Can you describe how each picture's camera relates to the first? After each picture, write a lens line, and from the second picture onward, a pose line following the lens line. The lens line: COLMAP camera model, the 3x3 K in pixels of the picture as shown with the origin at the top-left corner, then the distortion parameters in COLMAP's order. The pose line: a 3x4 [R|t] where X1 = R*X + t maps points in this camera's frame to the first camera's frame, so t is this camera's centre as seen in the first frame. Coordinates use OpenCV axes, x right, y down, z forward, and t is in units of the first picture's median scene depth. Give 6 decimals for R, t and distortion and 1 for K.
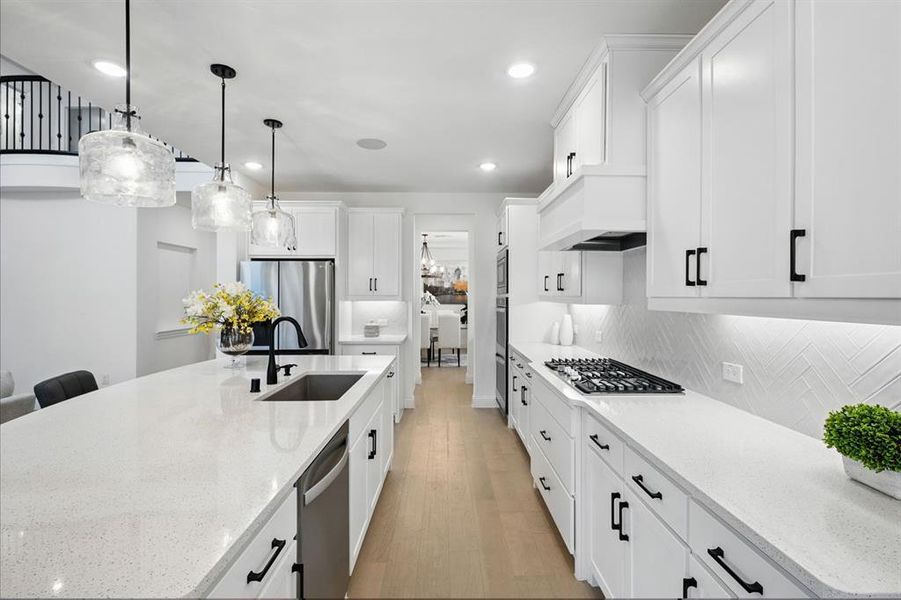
lens RADIAL K [[405.6, 0, 451.2], [0, 405.6, 294.9], [0, 0, 1]] dist [0.000352, -0.000169]
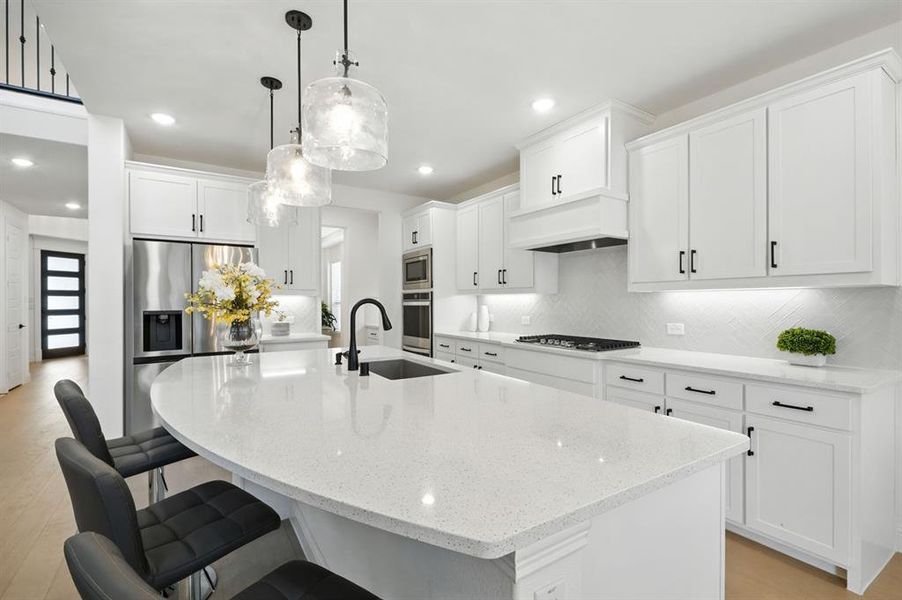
lens RADIAL K [[403.0, 0, 451.0], [0, 403.0, 300.0], [0, 0, 1]] dist [0.000365, 0.000025]
pose [[0.848796, -0.003361, 0.528710, -0.438700], [0.005191, 0.999985, -0.001976, 0.034809], [-0.528695, 0.004422, 0.848800, 0.051489]]
